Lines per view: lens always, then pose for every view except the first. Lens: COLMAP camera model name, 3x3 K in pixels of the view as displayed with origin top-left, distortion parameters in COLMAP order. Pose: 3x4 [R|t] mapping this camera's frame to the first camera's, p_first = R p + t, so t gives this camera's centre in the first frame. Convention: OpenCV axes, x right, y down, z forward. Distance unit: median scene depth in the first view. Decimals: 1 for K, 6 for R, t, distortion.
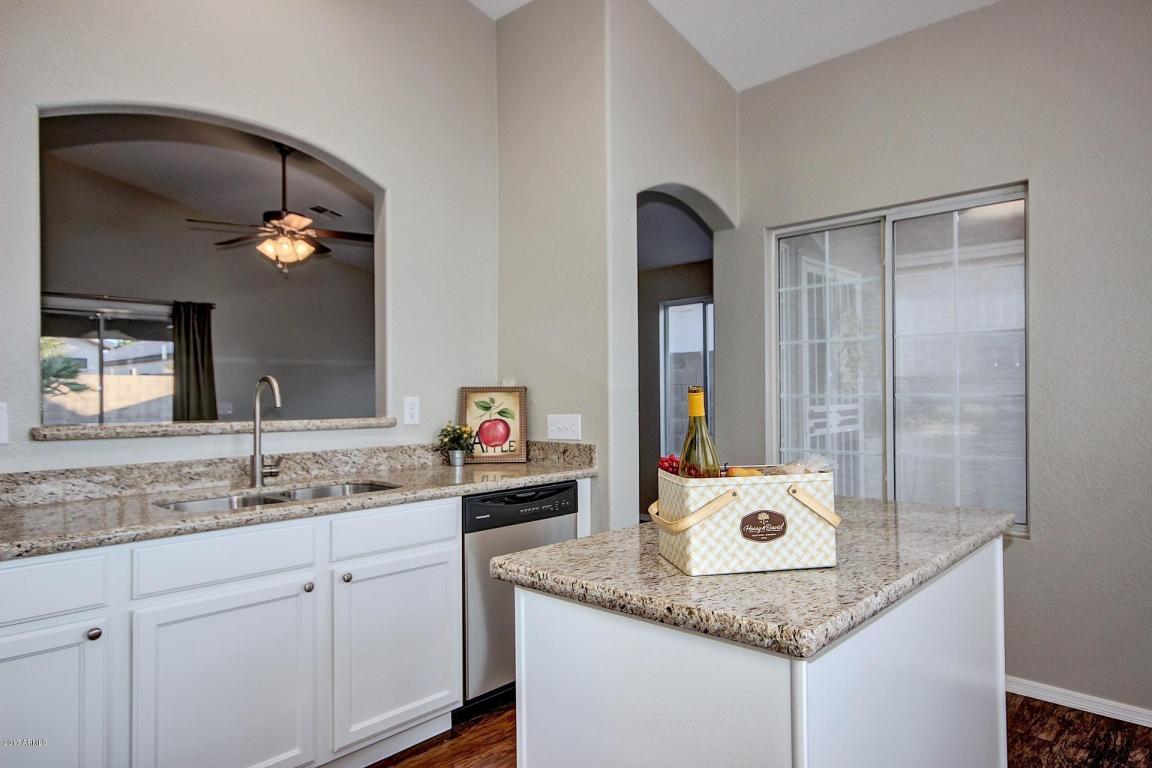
lens RADIAL K [[706.1, 0, 576.0], [0, 706.1, 384.0], [0, 0, 1]] dist [0.023890, 0.000649]
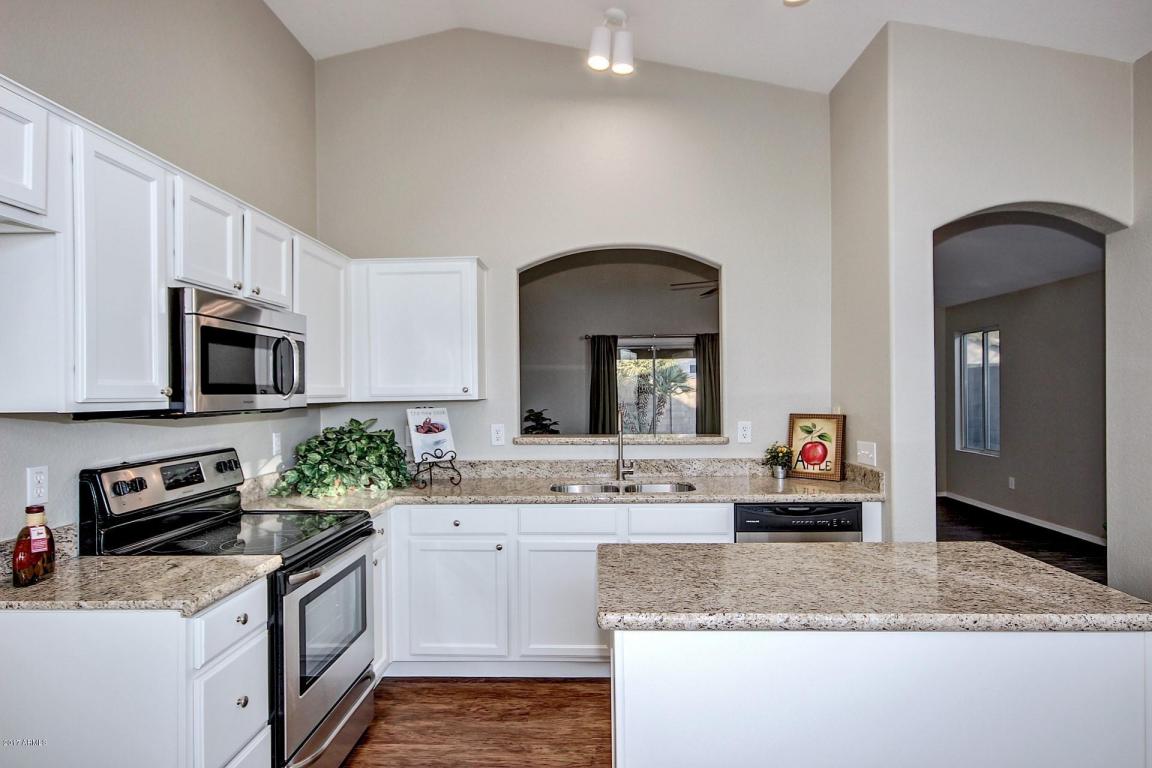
lens RADIAL K [[644.0, 0, 576.0], [0, 644.0, 384.0], [0, 0, 1]] dist [0.007992, 0.001589]
pose [[0.658882, -0.006726, -0.752217, 0.457458], [0.016457, 0.999850, 0.005474, -0.062354], [0.752067, -0.015986, 0.658893, -0.007362]]
